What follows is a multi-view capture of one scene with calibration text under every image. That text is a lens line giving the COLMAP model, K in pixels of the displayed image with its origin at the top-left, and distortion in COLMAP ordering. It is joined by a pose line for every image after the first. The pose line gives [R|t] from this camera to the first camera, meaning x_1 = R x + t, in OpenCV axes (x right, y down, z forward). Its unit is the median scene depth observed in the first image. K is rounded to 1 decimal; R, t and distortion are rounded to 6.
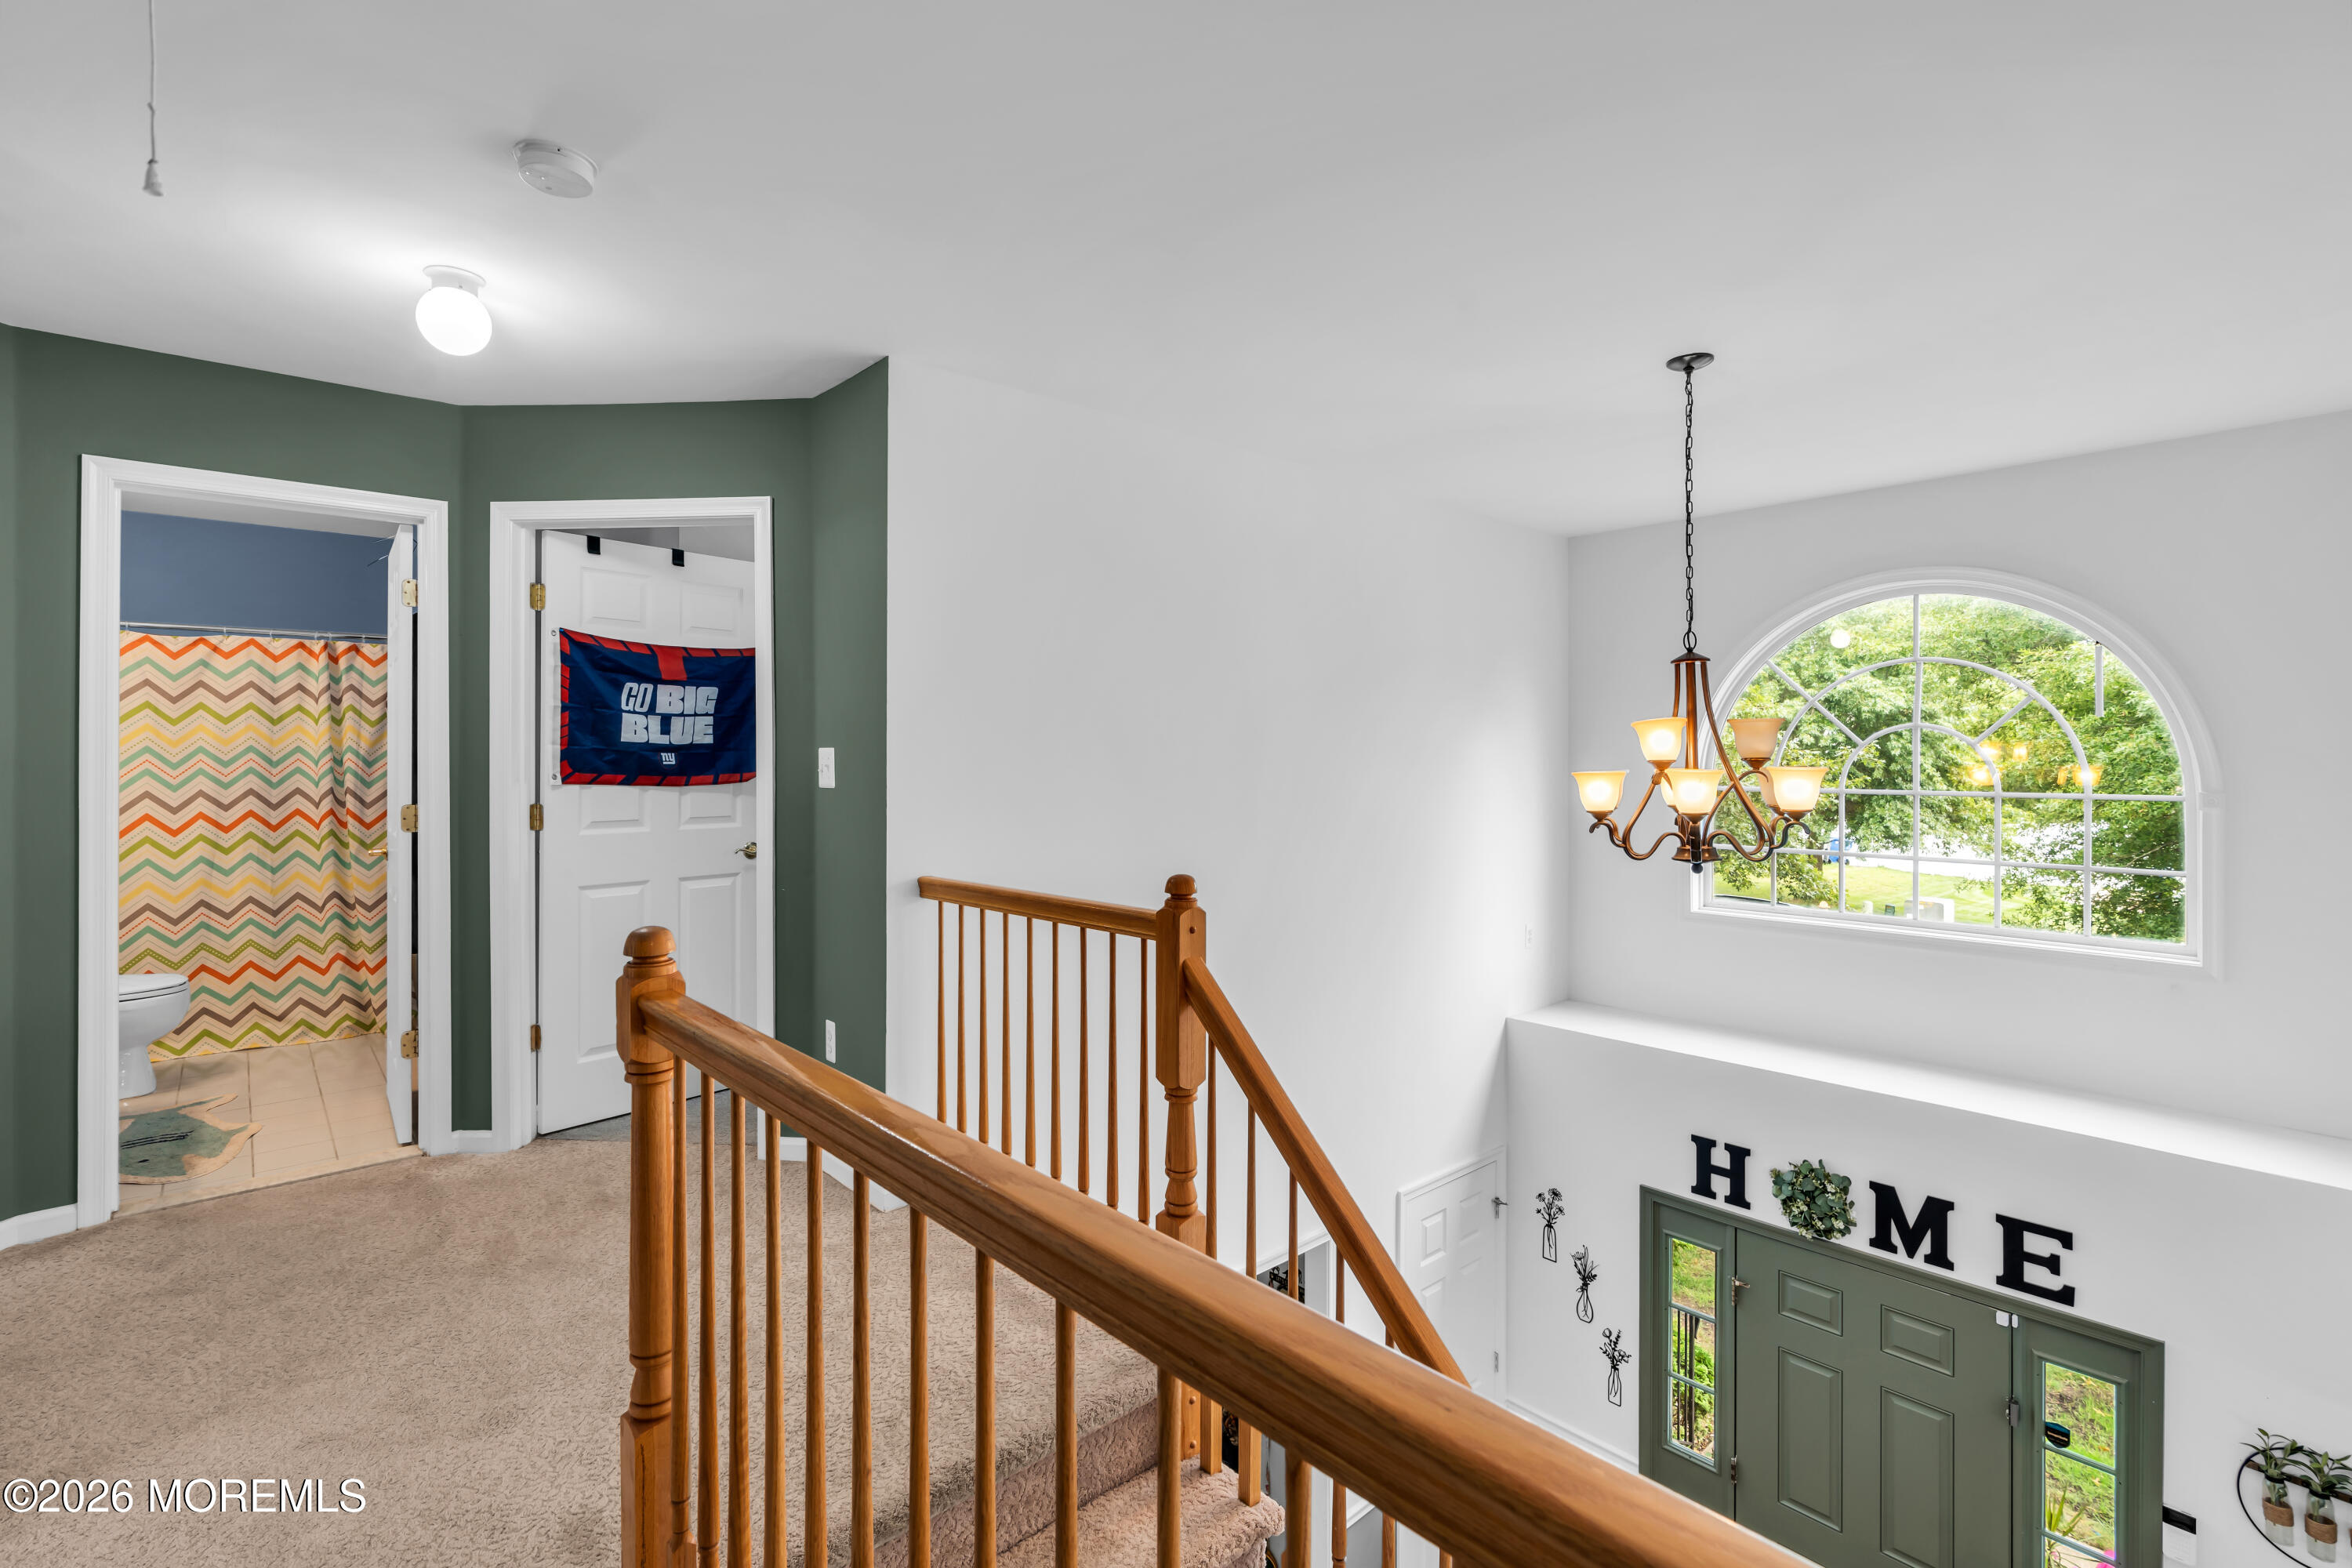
lens RADIAL K [[1062.6, 0, 1178.2], [0, 1062.6, 762.0], [0, 0, 1]] dist [-0.007167, 0.003377]
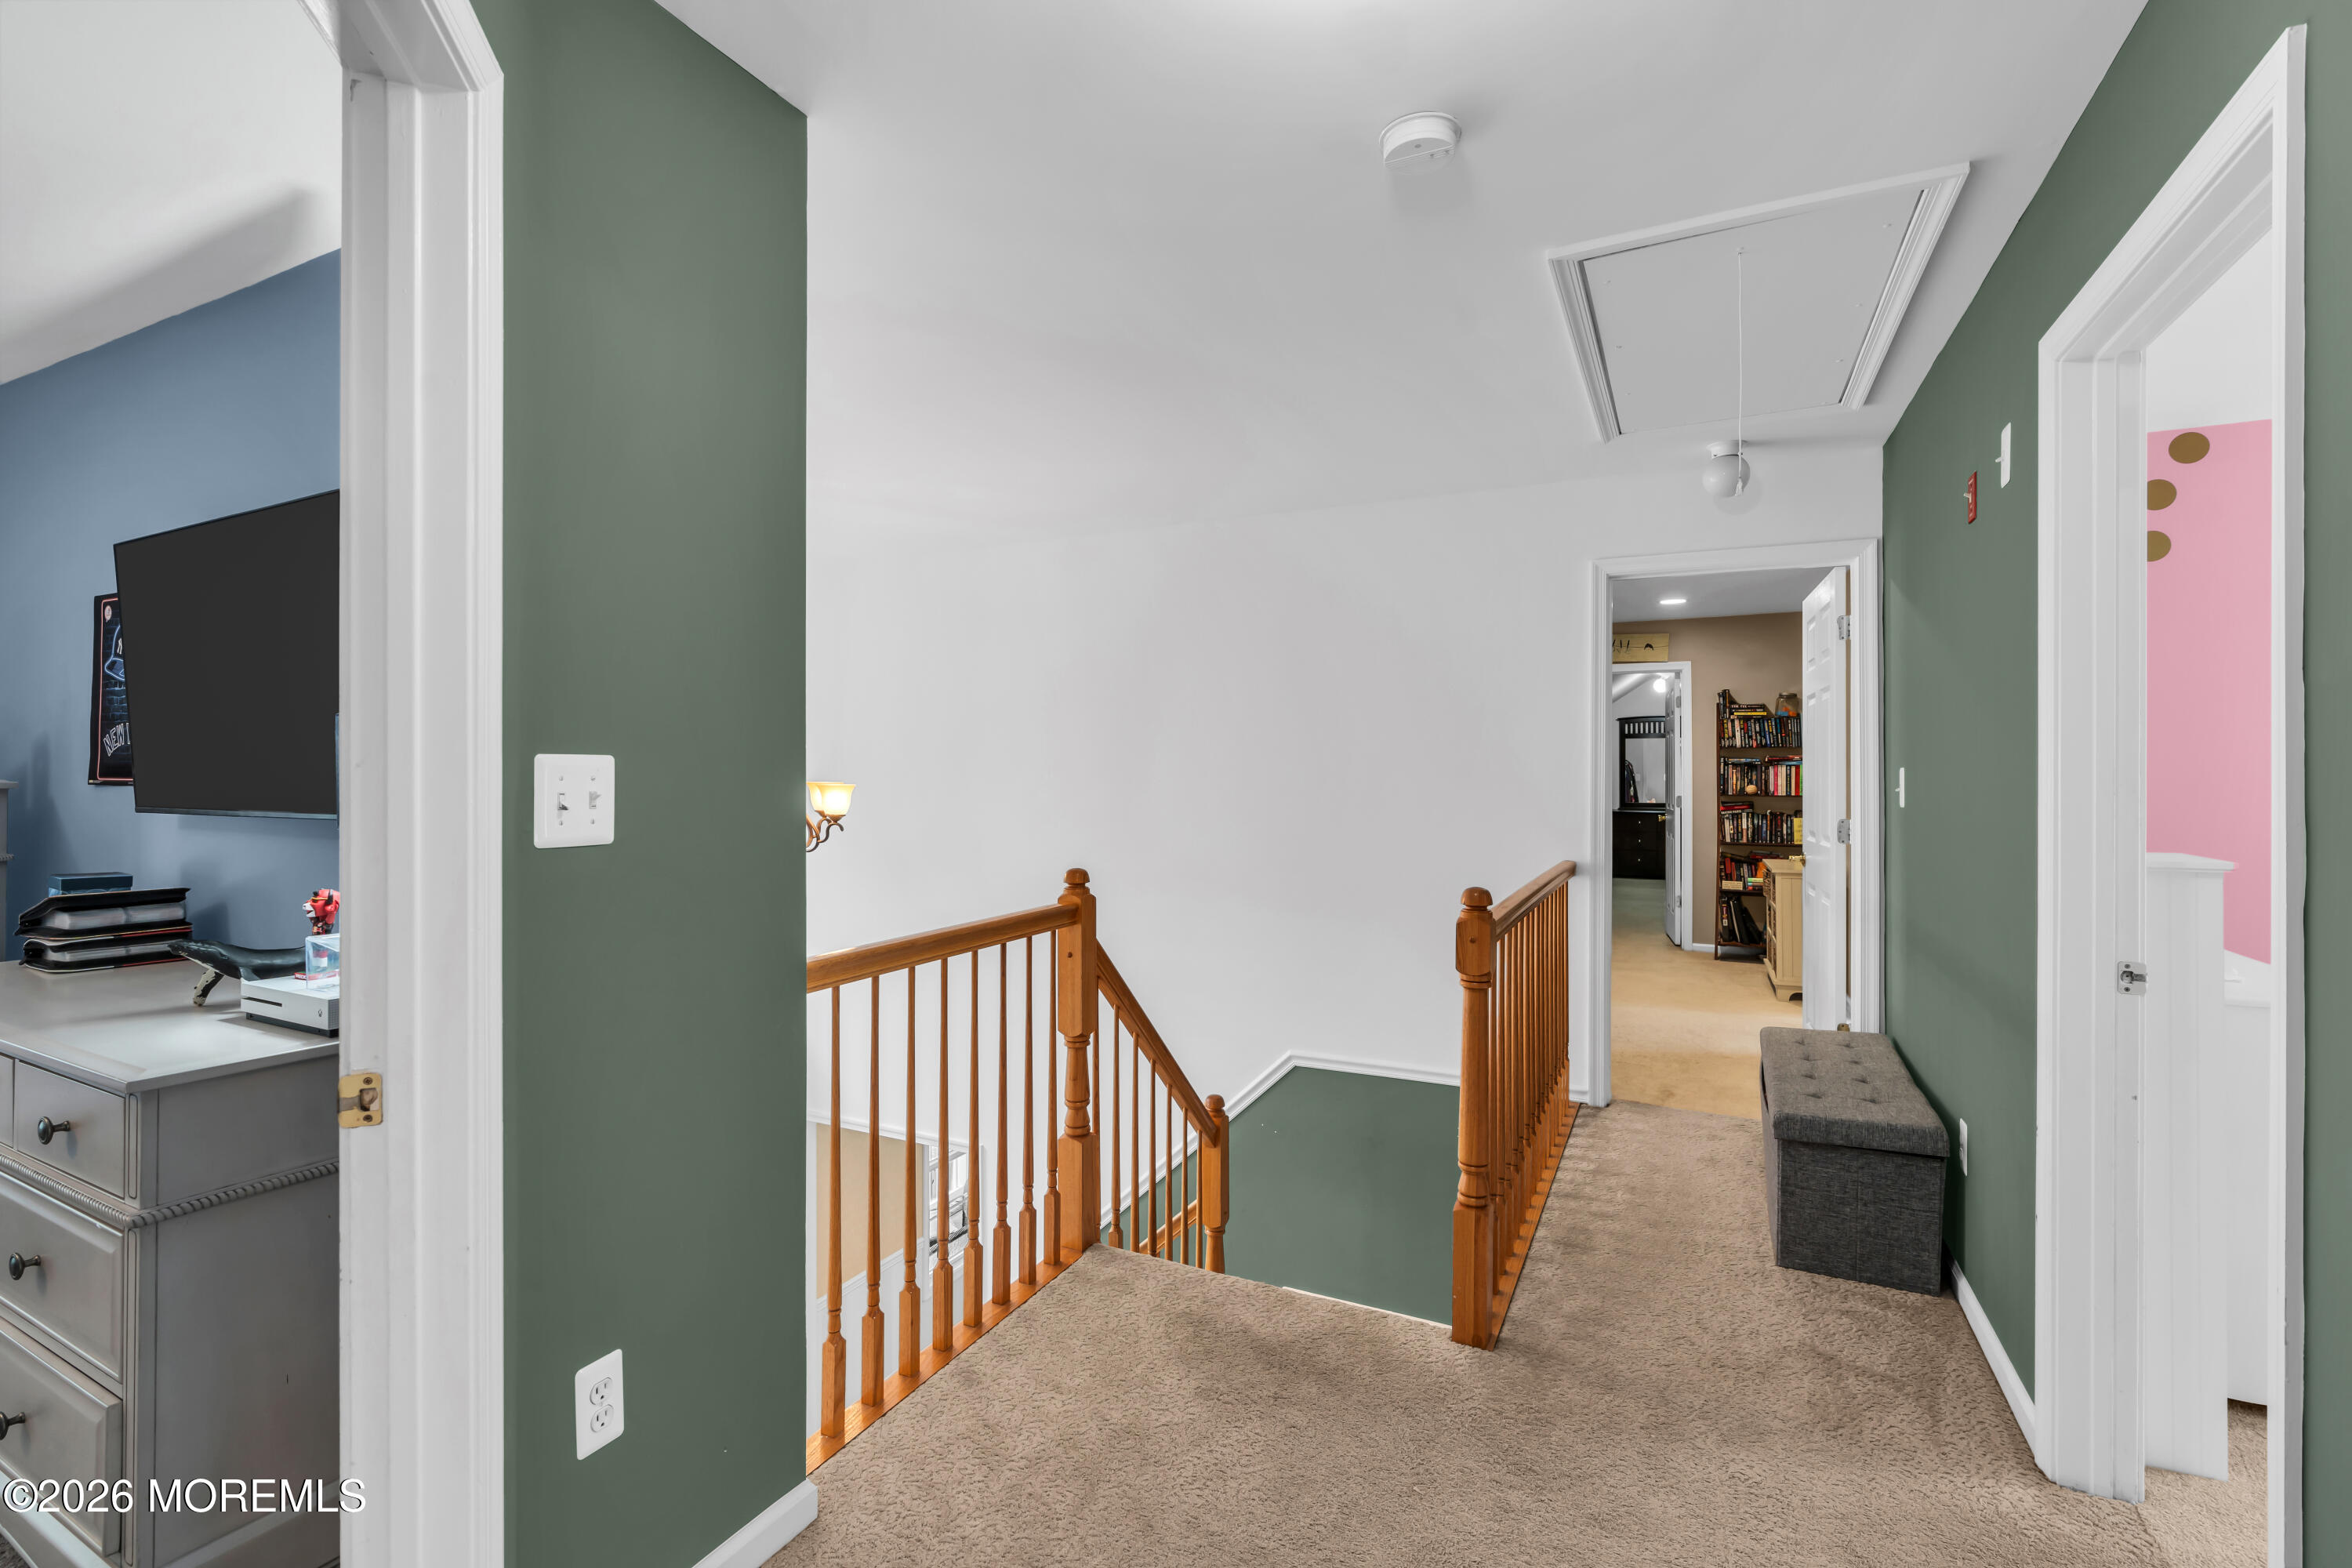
lens RADIAL K [[1062.6, 0, 1155.5], [0, 1062.6, 774.4], [0, 0, 1]] dist [-0.007167, 0.003377]
pose [[-0.366881, 0.003271, 0.930262, -0.995500], [0.000170, 0.999994, -0.003449, -0.002267], [-0.930268, -0.001107, -0.366879, 1.130117]]
